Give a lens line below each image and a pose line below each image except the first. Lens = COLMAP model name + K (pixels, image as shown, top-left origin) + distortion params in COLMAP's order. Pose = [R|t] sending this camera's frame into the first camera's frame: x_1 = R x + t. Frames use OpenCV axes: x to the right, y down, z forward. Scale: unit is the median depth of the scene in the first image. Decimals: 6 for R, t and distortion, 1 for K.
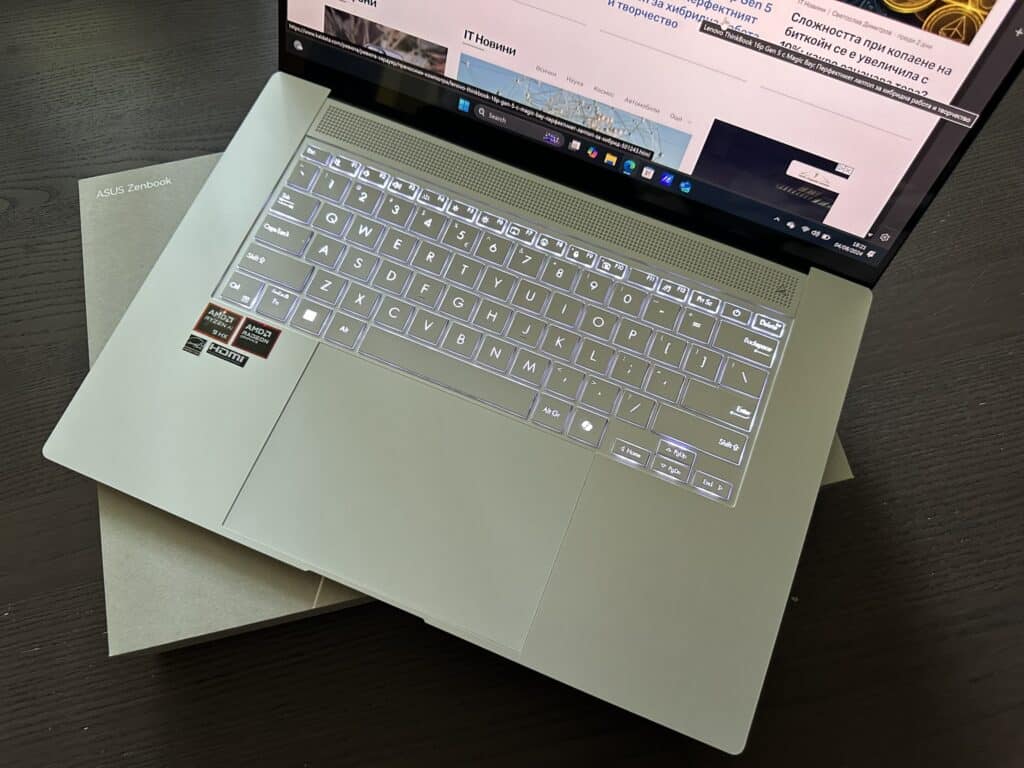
lens RADIAL K [[784.4, 0, 497.2], [0, 784.4, 422.7], [0, 0, 1]] dist [-0.011262, -0.017861]
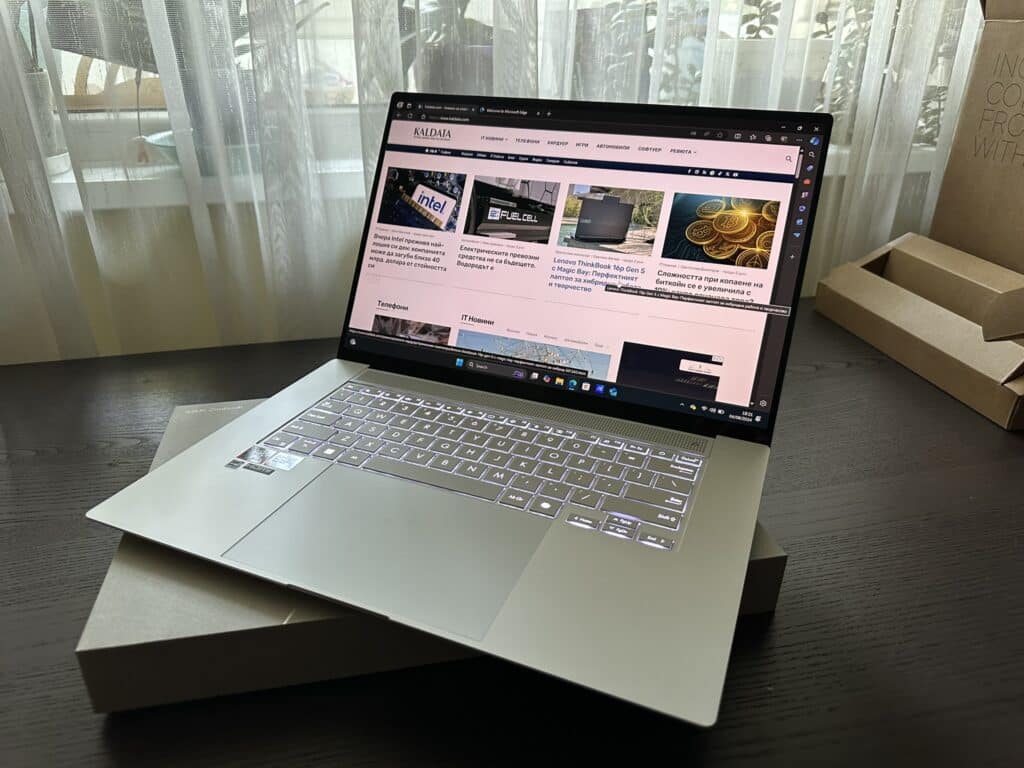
lens RADIAL K [[747.6, 0, 495.6], [0, 747.6, 380.3], [0, 0, 1]] dist [0.019709, -0.017715]
pose [[0.999631, 0.002528, -0.027048, 0.067414], [-0.021981, 0.660344, -0.750642, 0.706414], [0.015963, 0.750959, 0.660156, 0.102482]]
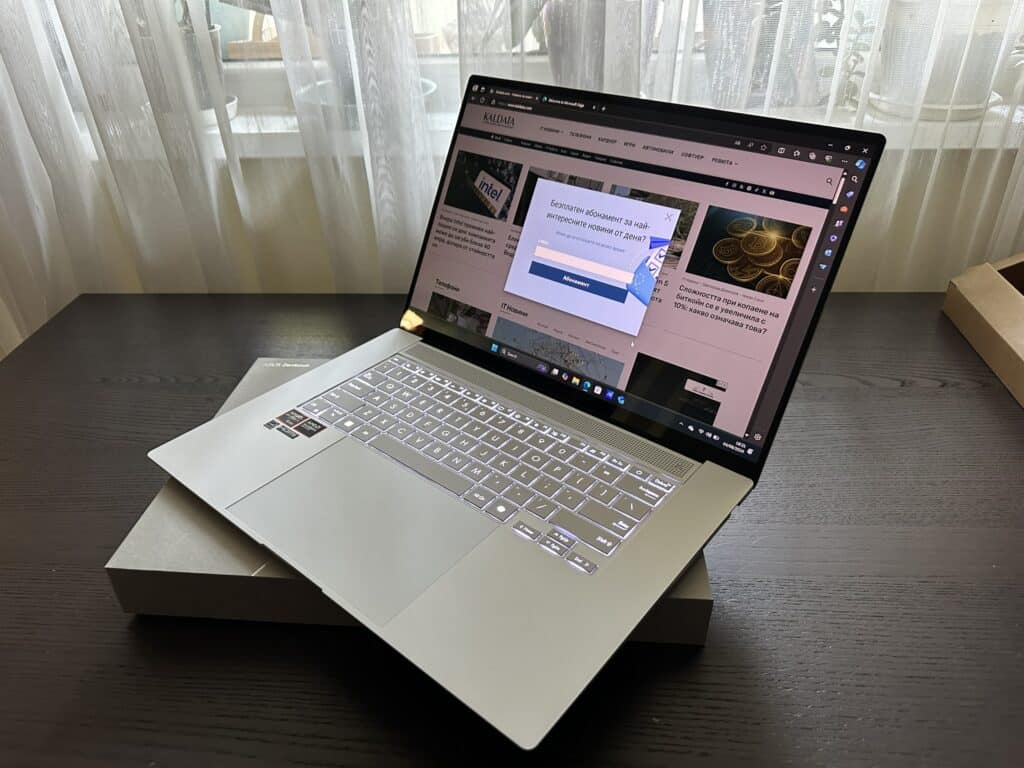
lens RADIAL K [[747.6, 0, 495.4], [0, 747.6, 383.2], [0, 0, 1]] dist [0.019709, -0.017715]
pose [[0.947655, 0.134351, -0.289656, 0.422630], [-0.292347, 0.729861, -0.617929, 0.600634], [0.128389, 0.670263, 0.730933, -0.048897]]
